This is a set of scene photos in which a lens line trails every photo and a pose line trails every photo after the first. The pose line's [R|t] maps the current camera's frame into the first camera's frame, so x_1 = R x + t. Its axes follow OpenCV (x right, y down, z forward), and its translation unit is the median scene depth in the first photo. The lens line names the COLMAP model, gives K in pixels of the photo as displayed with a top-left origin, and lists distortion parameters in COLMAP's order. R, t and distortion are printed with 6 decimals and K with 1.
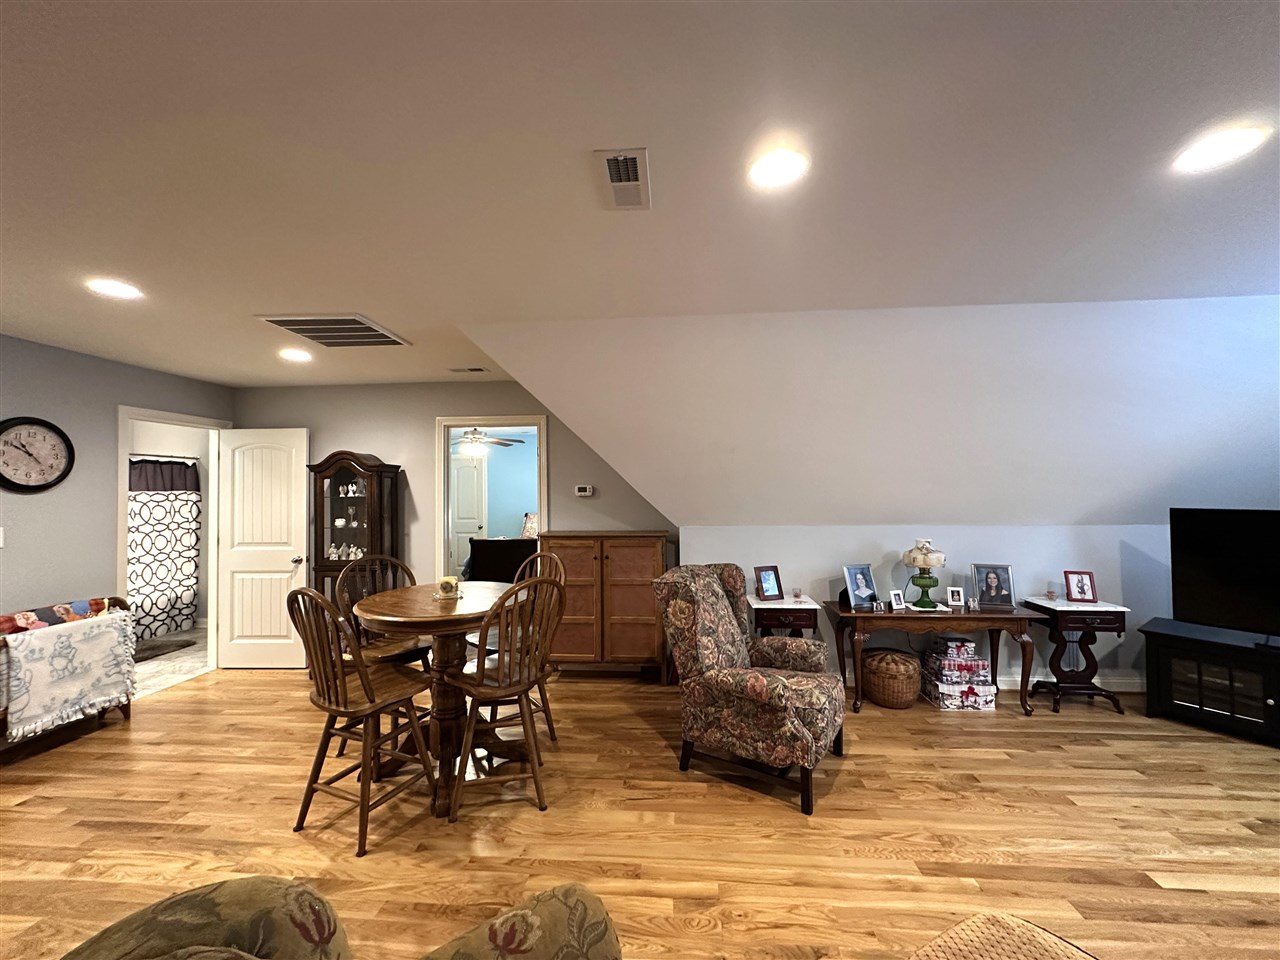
lens RADIAL K [[509.5, 0, 640.0], [0, 509.5, 480.0], [0, 0, 1]] dist [-0.001691, 0.000465]
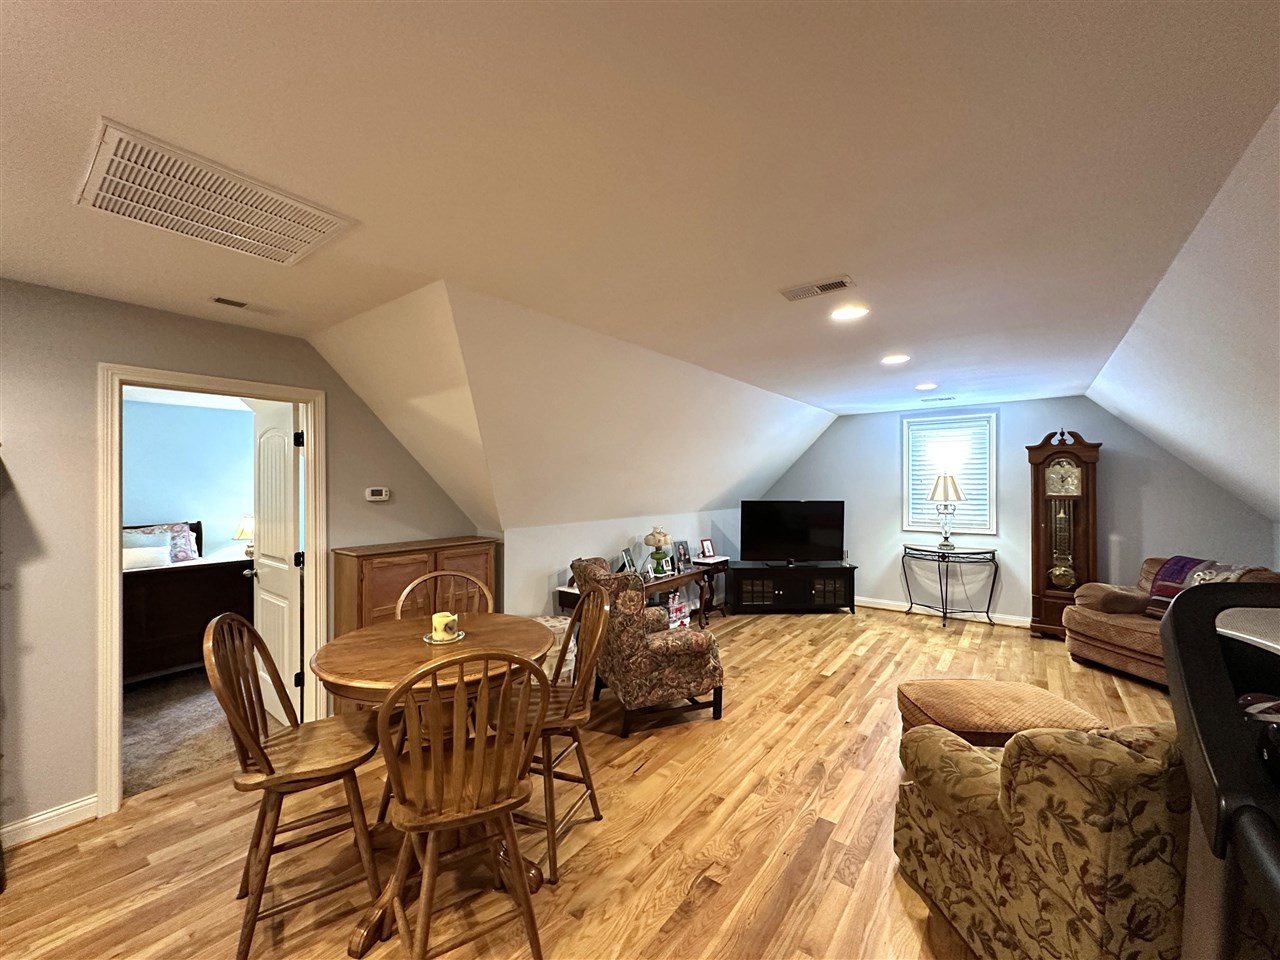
lens RADIAL K [[508.9, 0, 641.5], [0, 508.9, 479.4], [0, 0, 1]] dist [-0.001933, 0.000051]
pose [[0.542313, 0.013011, 0.840075, -0.740513], [-0.019510, 0.999805, -0.002890, -0.010801], [-0.839950, -0.014822, 0.542462, 0.301186]]
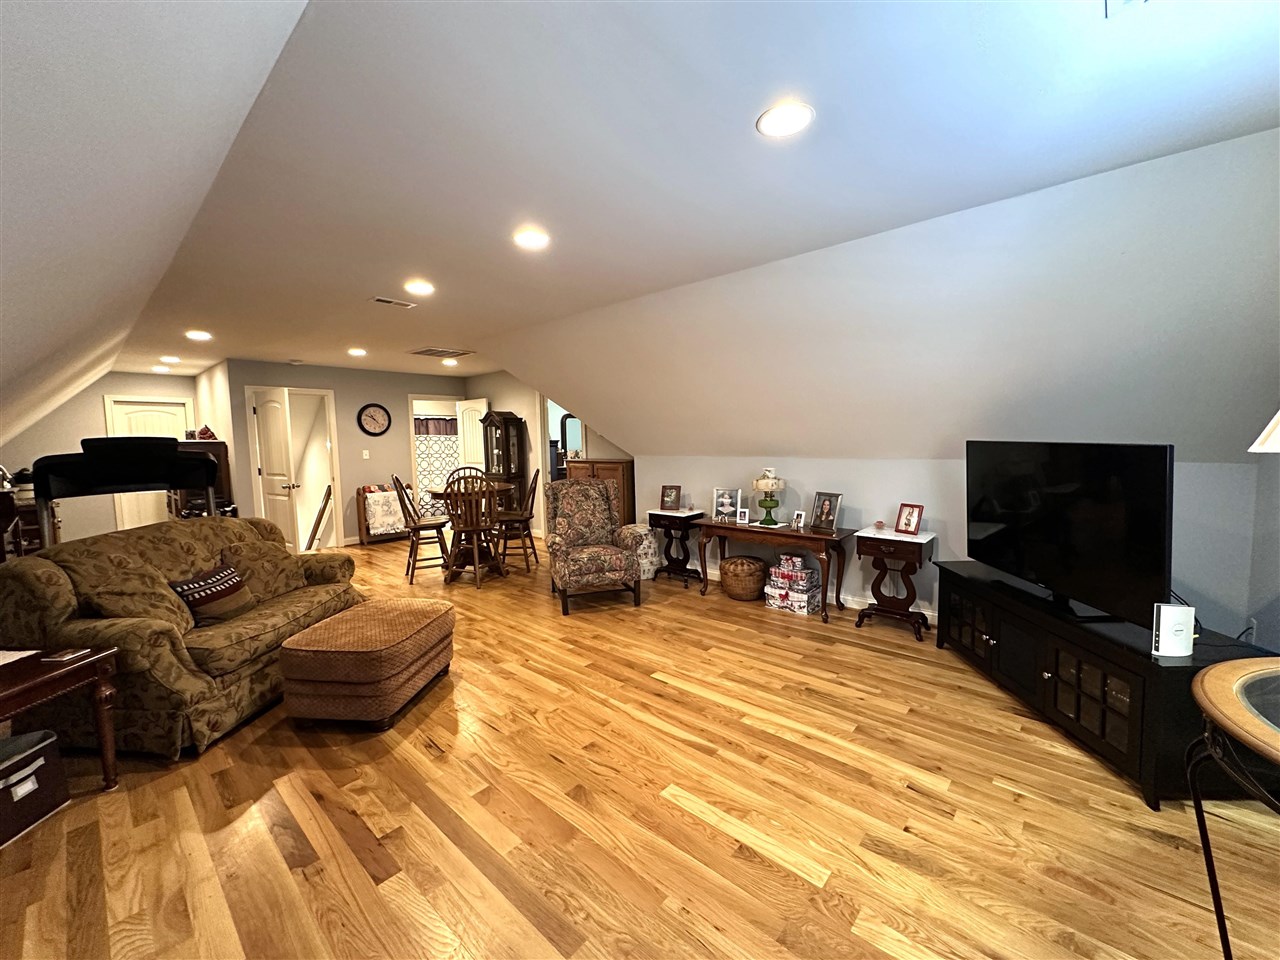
lens RADIAL K [[509.0, 0, 640.0], [0, 509.0, 480.0], [0, 0, 1]] dist [-0.001517, -0.000267]
pose [[0.795291, 0.042564, -0.604731, 1.154515], [0.026779, 0.994092, 0.105187, 0.011923], [0.605636, -0.099848, 0.789453, -0.131299]]
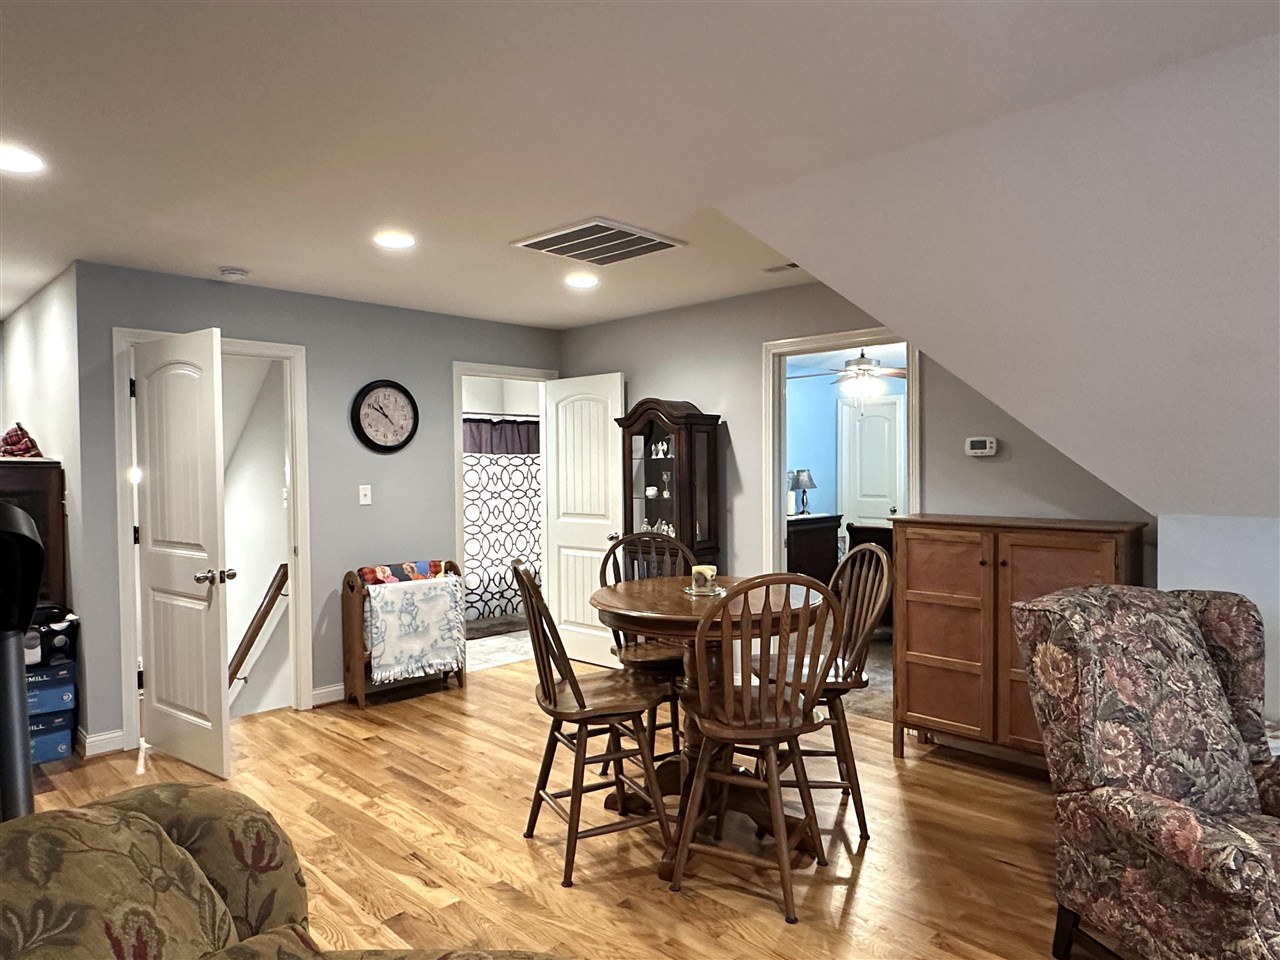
lens RADIAL K [[803.5, 0, 637.3], [0, 803.5, 486.1], [0, 0, 1]] dist [-0.003441, 0.002217]
pose [[0.762915, 0.019751, -0.646196, 0.241070], [0.016165, 0.998638, 0.049609, 0.018600], [0.646296, -0.048293, 0.761557, 0.075436]]
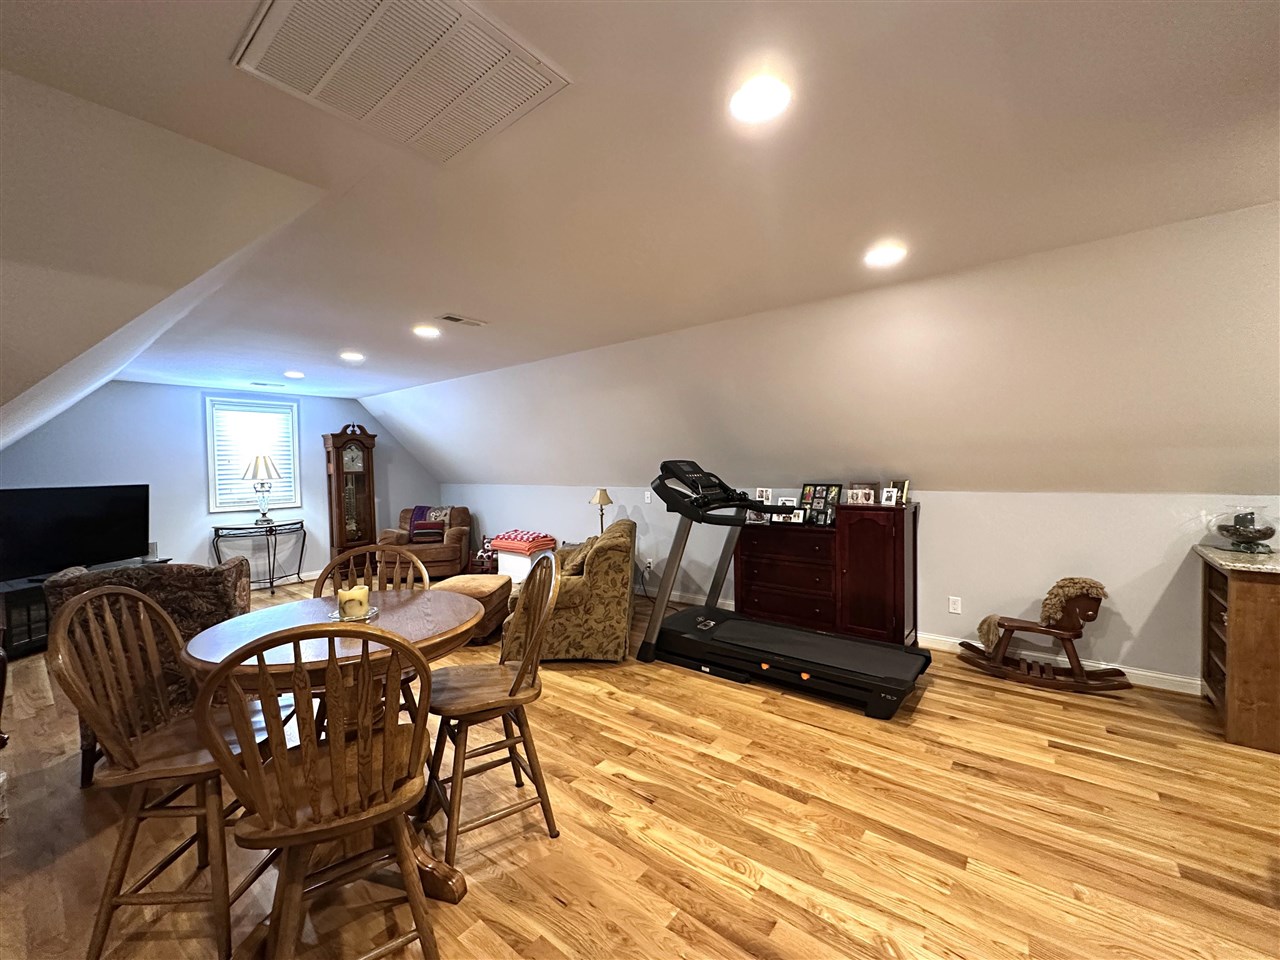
lens RADIAL K [[508.9, 0, 641.5], [0, 508.9, 479.4], [0, 0, 1]] dist [-0.001933, 0.000051]
pose [[-0.829118, 0.007405, 0.559025, -0.912712], [0.013156, 0.999894, 0.006268, 0.044312], [-0.558919, 0.012551, -0.829127, 1.156201]]
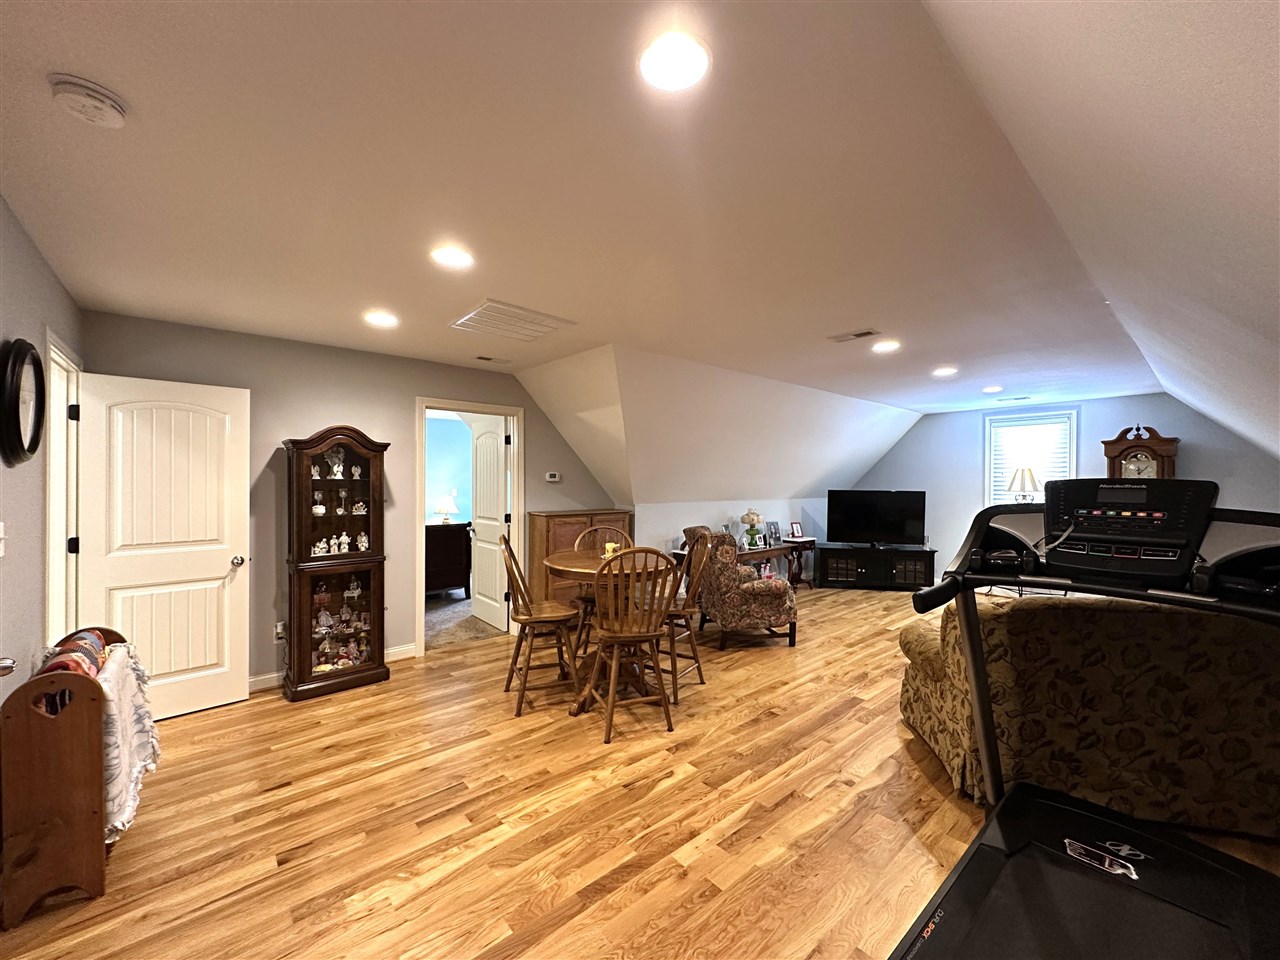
lens RADIAL K [[508.9, 0, 641.5], [0, 508.9, 479.4], [0, 0, 1]] dist [-0.001933, 0.000051]
pose [[0.701702, 0.014644, 0.712320, -1.068713], [-0.026635, 0.999629, 0.005687, 0.019413], [-0.711972, -0.022963, 0.701832, 0.051151]]
